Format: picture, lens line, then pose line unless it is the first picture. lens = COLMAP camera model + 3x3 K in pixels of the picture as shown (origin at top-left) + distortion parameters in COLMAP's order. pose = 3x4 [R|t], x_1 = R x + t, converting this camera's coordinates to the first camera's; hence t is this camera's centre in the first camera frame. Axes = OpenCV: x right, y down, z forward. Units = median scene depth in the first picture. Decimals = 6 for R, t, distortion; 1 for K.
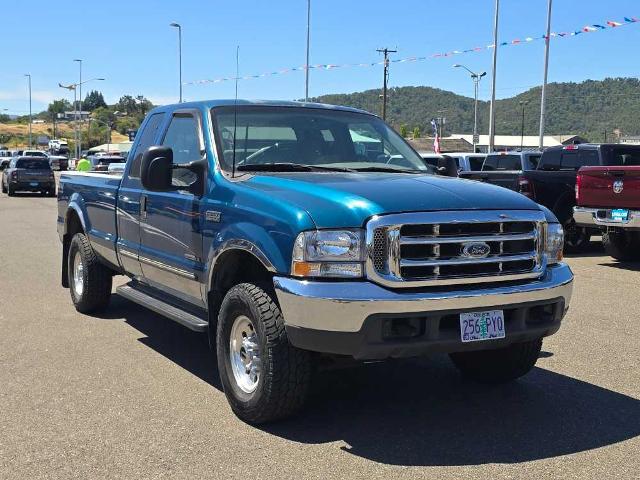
lens RADIAL K [[906.7, 0, 311.9], [0, 906.7, 241.9], [0, 0, 1]] dist [0.000012, -0.055614]
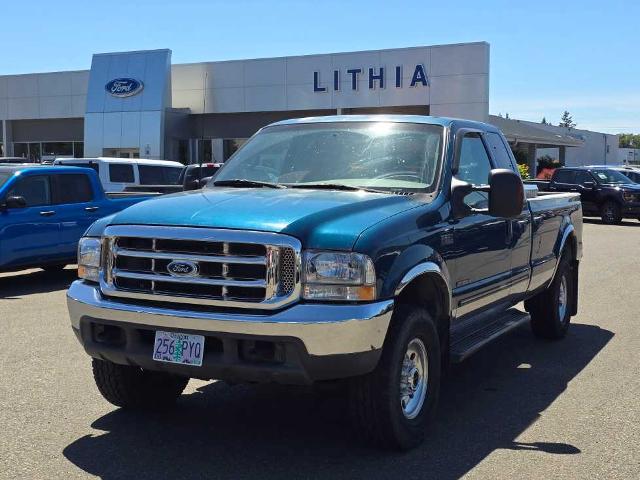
lens RADIAL K [[906.7, 0, 311.9], [0, 906.7, 241.9], [0, 0, 1]] dist [0.000012, -0.055614]
pose [[0.522426, 0.052952, -0.851039, 1.067350], [-0.079452, 0.996751, 0.013245, -0.042529], [0.848975, 0.060697, 0.524936, 0.614431]]
